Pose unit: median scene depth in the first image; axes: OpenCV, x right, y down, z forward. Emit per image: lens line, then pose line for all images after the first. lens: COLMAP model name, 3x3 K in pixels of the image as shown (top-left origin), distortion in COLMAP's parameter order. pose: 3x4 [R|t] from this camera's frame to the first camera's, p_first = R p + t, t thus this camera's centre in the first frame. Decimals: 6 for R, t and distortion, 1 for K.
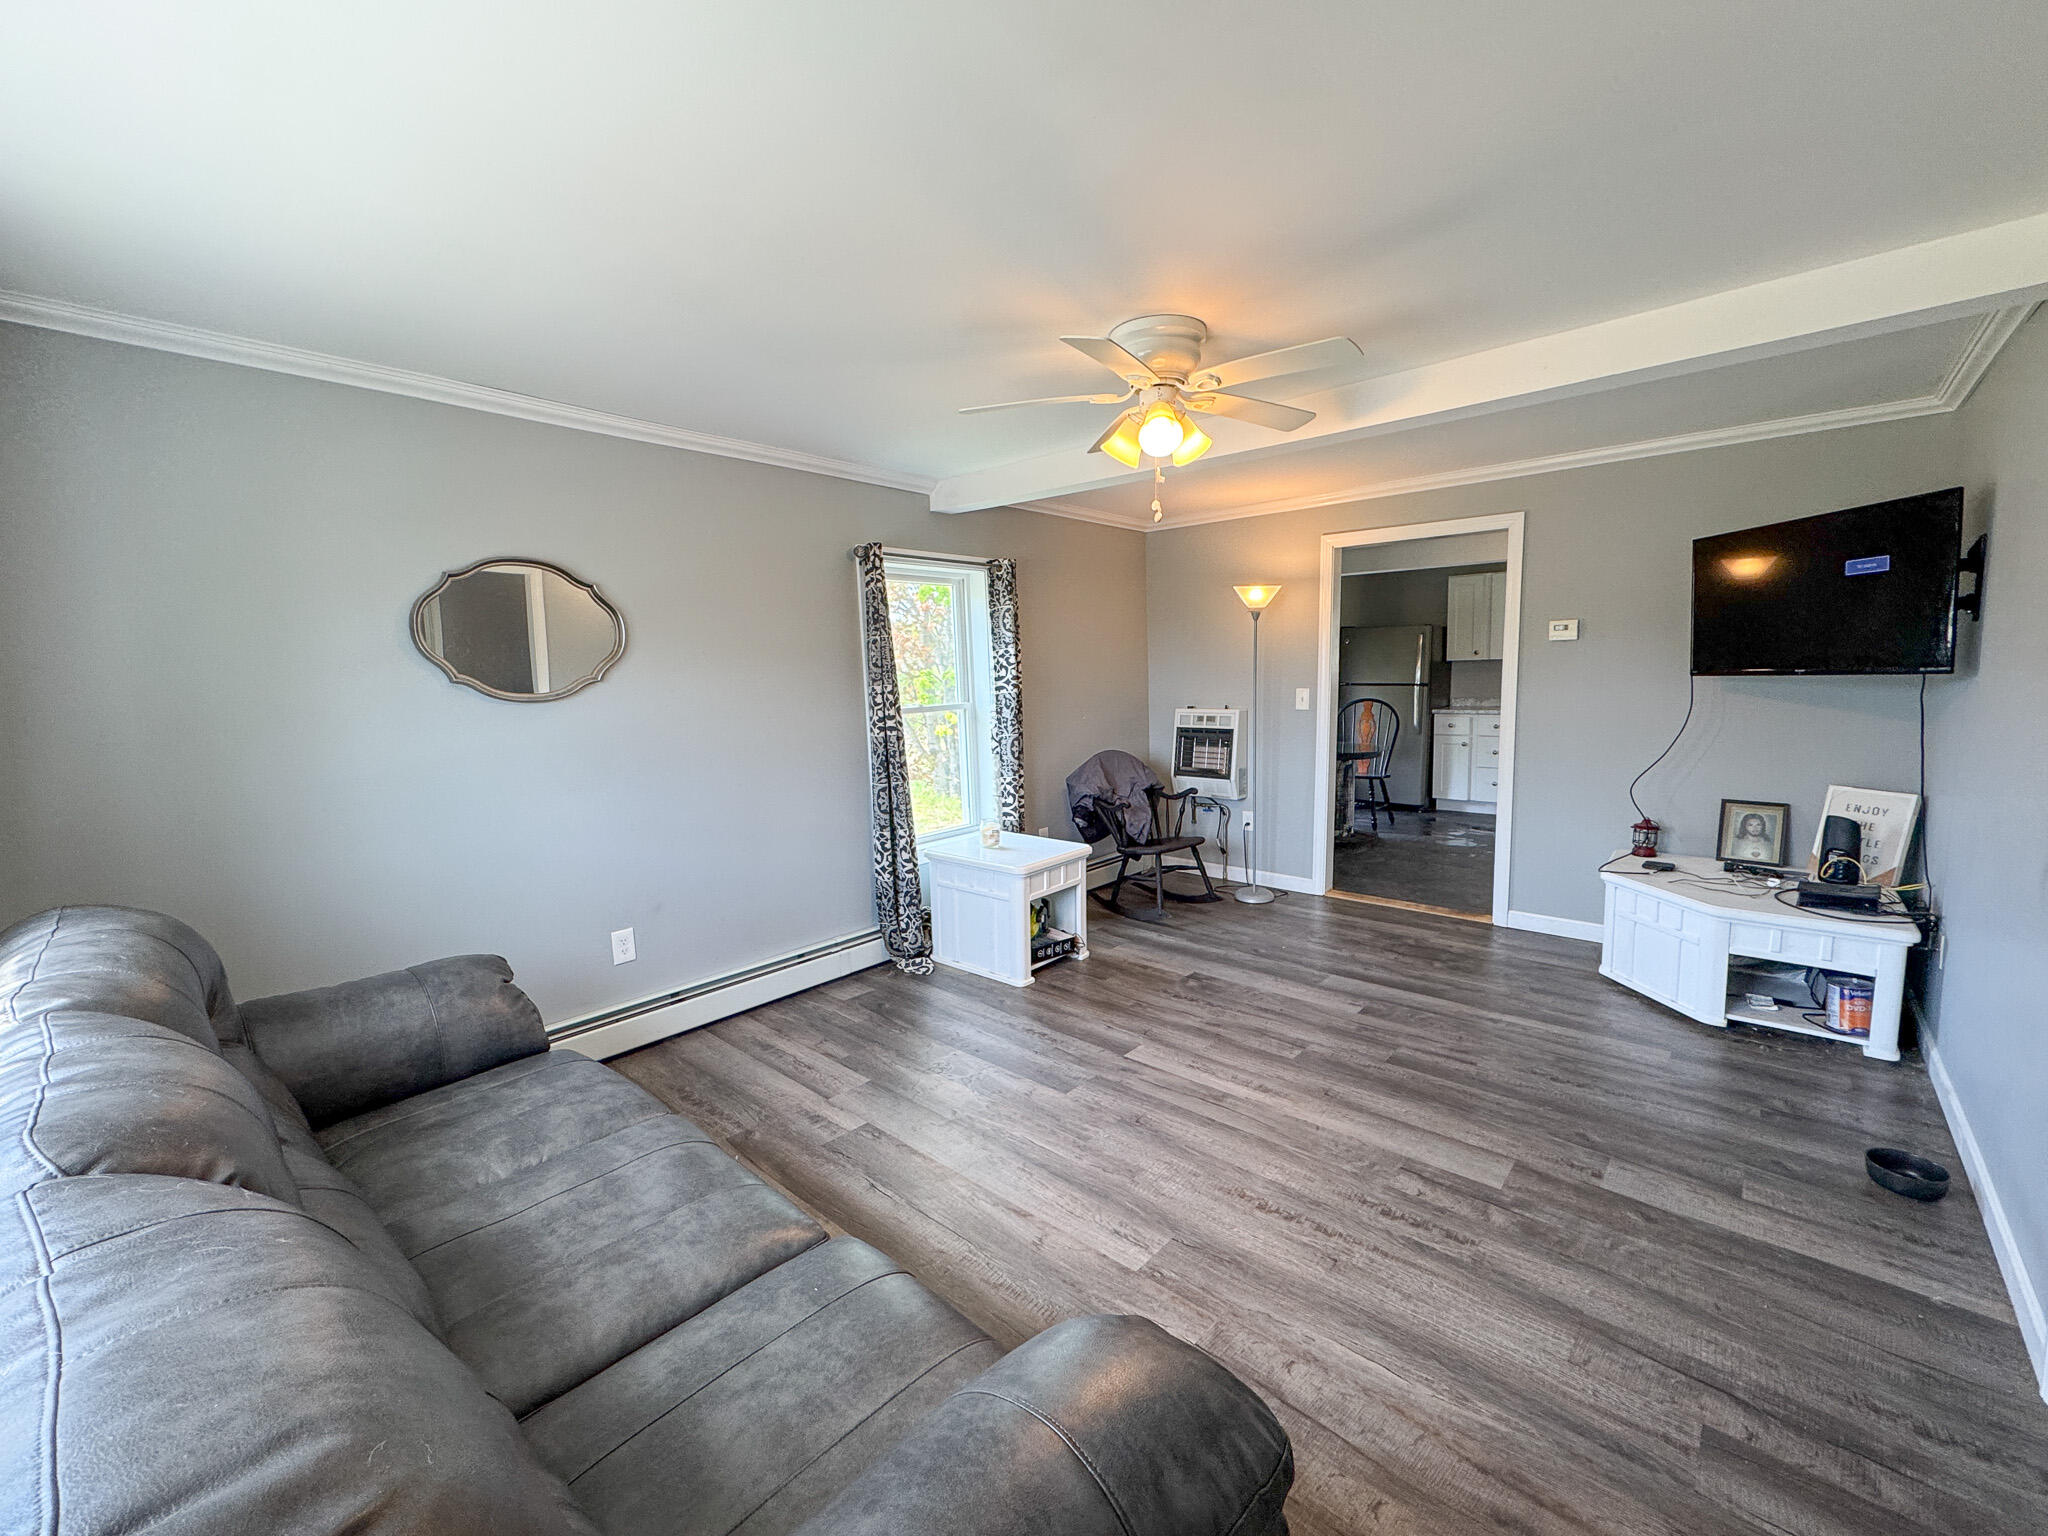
lens RADIAL K [[834.1, 0, 1026.8], [0, 834.1, 762.2], [0, 0, 1]] dist [-0.001263, 0.000038]
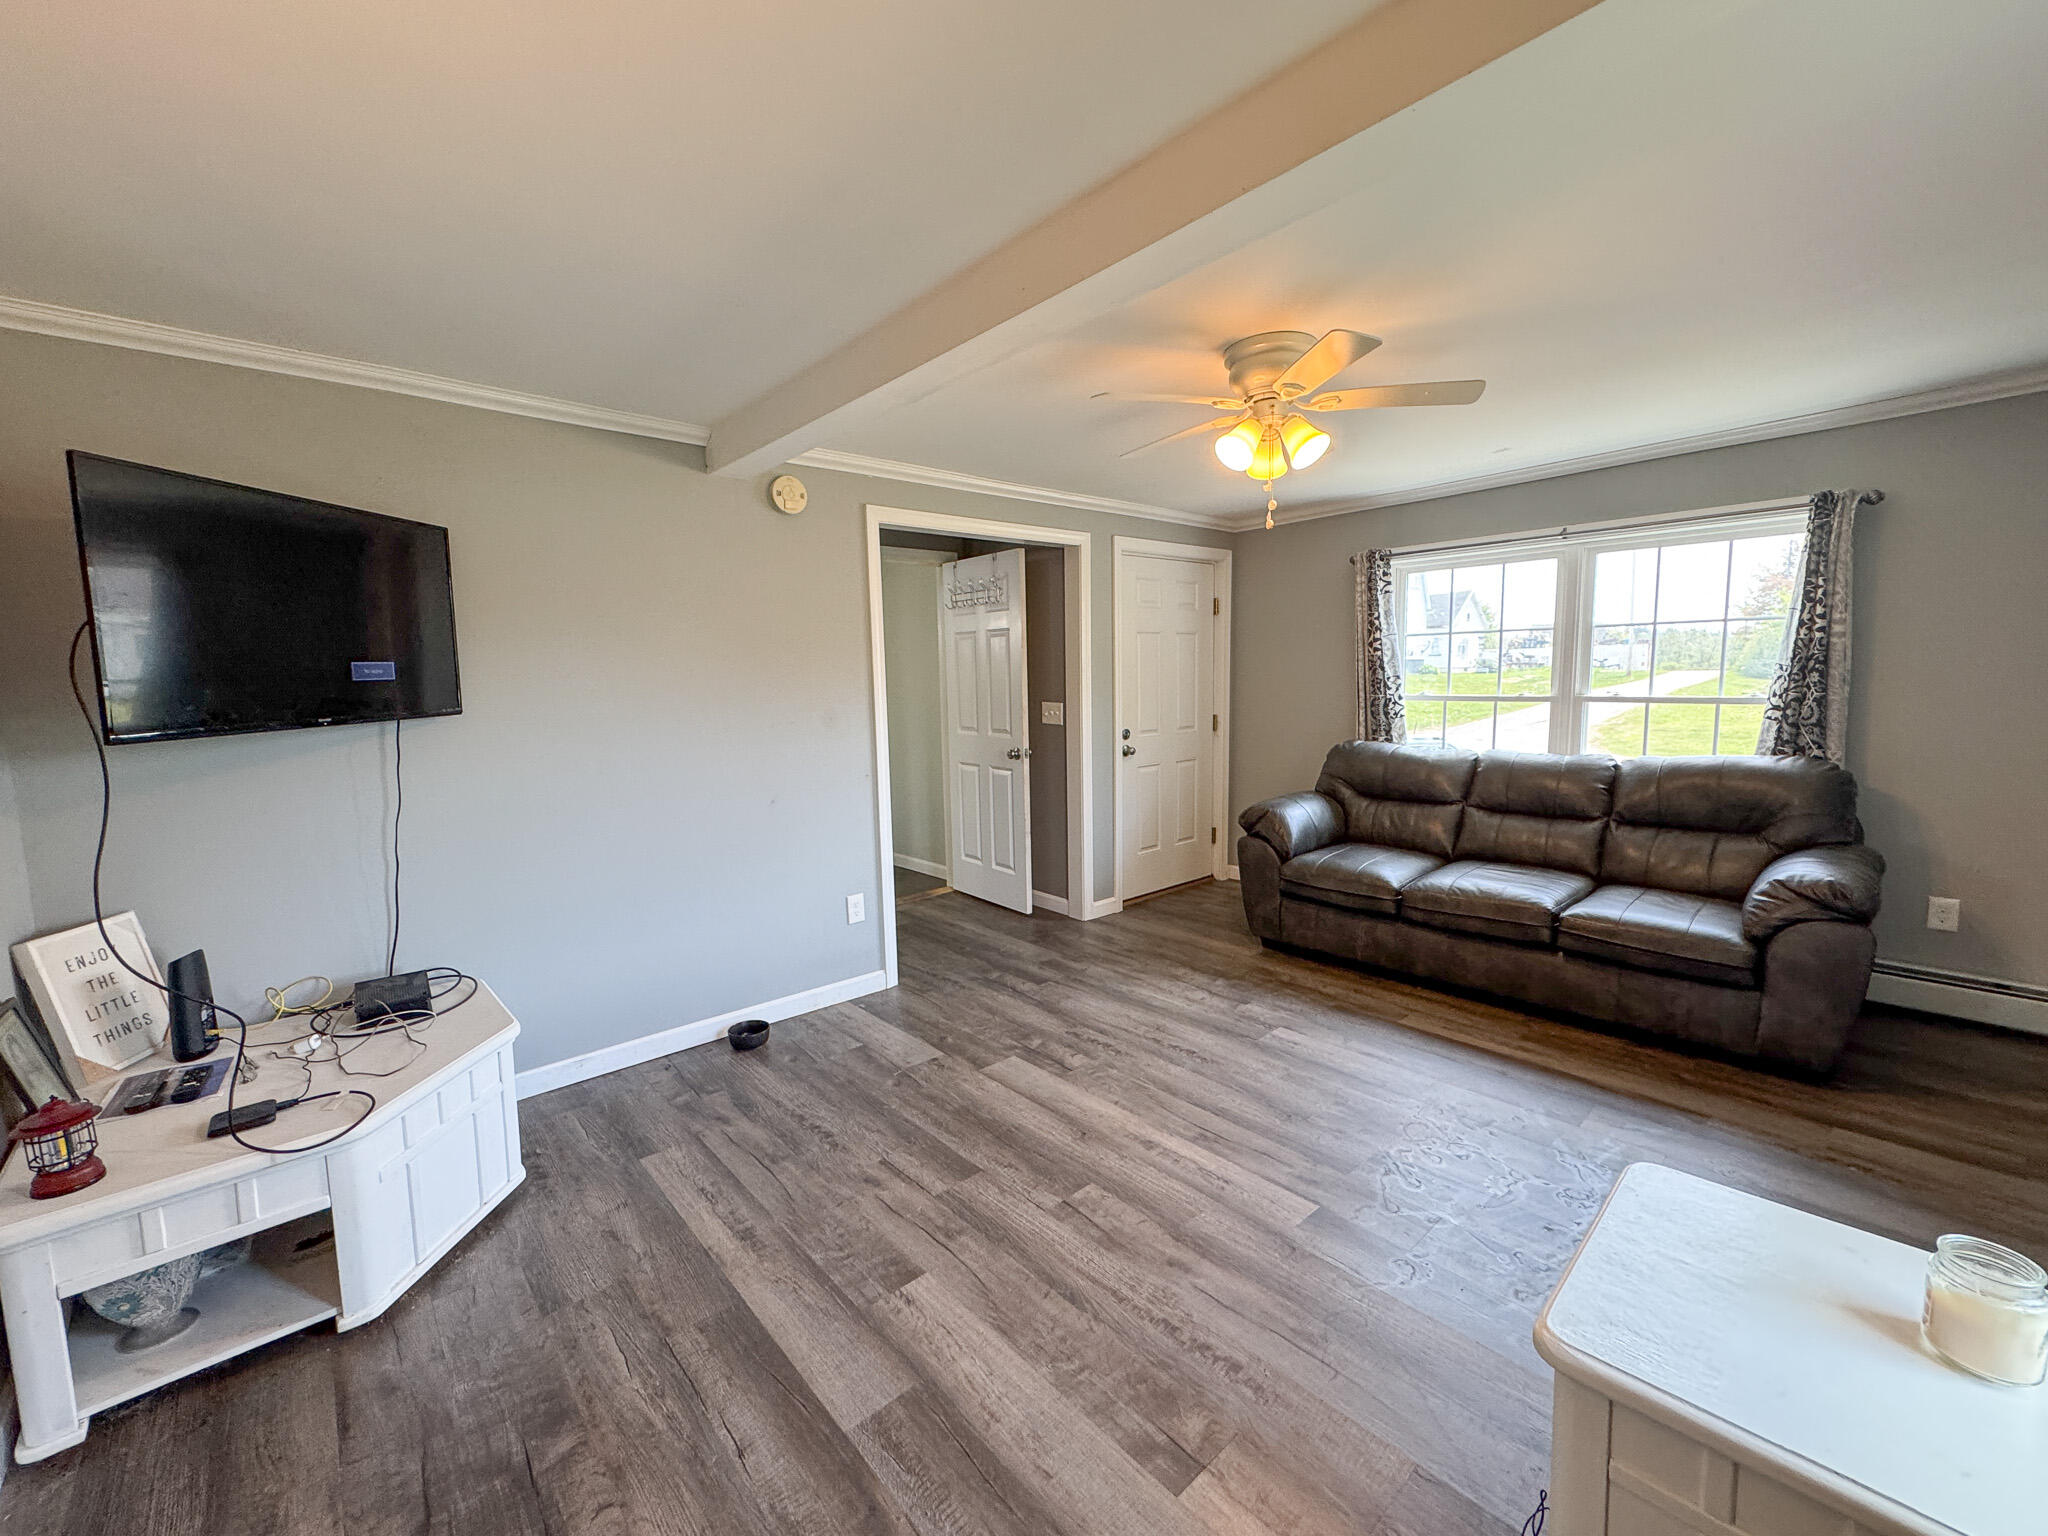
lens RADIAL K [[834.1, 0, 1023.4], [0, 834.1, 762.9], [0, 0, 1]] dist [-0.001263, 0.000038]
pose [[-0.991978, 0.035759, 0.121250, 0.297758], [0.061277, 0.974956, 0.213791, -0.212060], [-0.110569, 0.219505, -0.969325, 1.817326]]
